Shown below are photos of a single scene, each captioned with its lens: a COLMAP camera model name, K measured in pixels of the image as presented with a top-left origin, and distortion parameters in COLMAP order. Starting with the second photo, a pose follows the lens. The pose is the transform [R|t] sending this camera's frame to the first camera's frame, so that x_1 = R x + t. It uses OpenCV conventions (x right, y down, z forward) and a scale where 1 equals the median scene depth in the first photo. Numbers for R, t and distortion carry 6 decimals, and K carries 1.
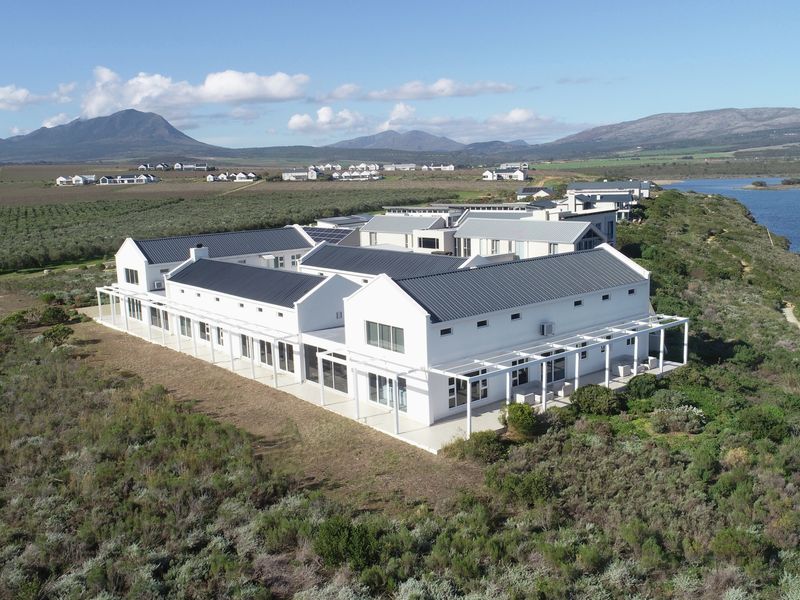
lens RADIAL K [[752.1, 0, 400.0], [0, 752.1, 300.0], [0, 0, 1]] dist [-0.003931, -0.009740]
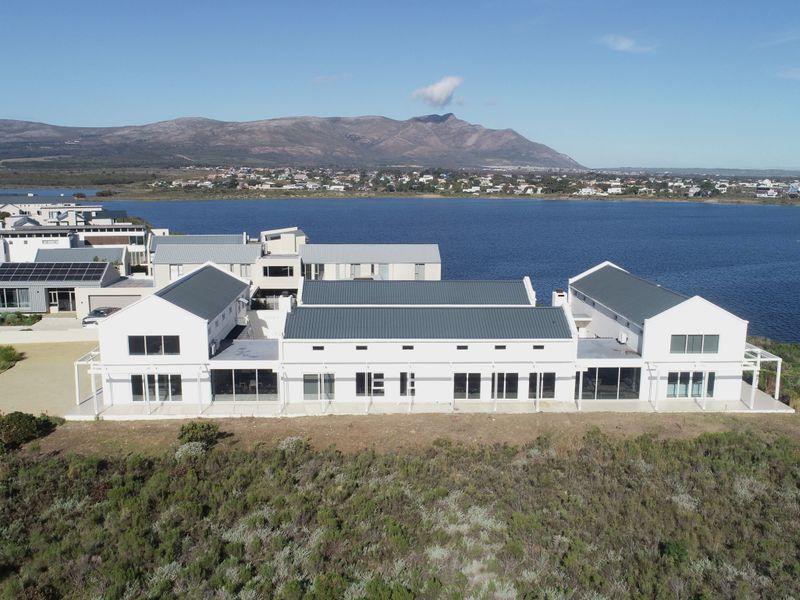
lens RADIAL K [[704.9, 0, 400.0], [0, 704.9, 300.0], [0, 0, 1]] dist [-0.005583, -0.006032]
pose [[0.609101, -0.102611, 0.786427, -1.282052], [0.105693, 0.993252, 0.047736, -0.139819], [-0.786019, 0.054044, 0.615836, 0.649018]]
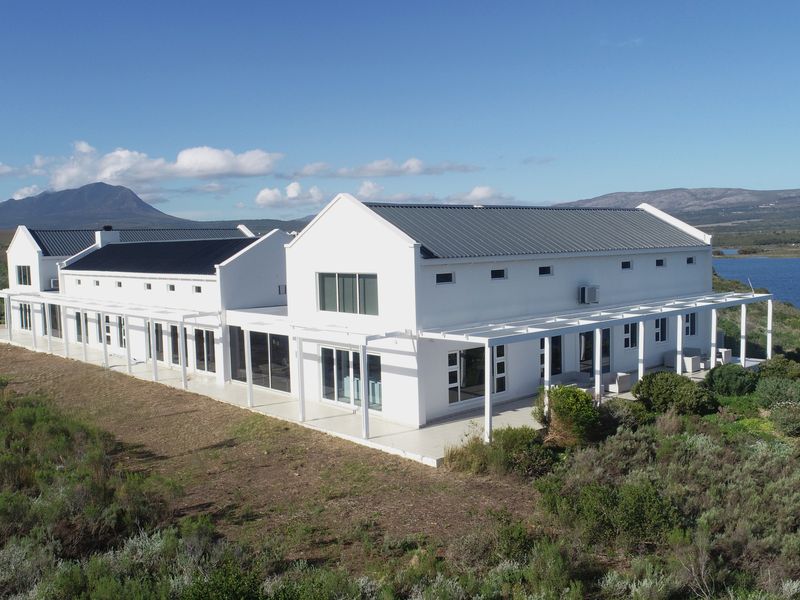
lens RADIAL K [[752.1, 0, 400.0], [0, 752.1, 300.0], [0, 0, 1]] dist [-0.003931, -0.009740]
pose [[0.998915, 0.005042, 0.046301, -0.004864], [-0.000816, 0.995865, -0.090847, 0.112327], [-0.046568, 0.090710, 0.994788, 0.360616]]
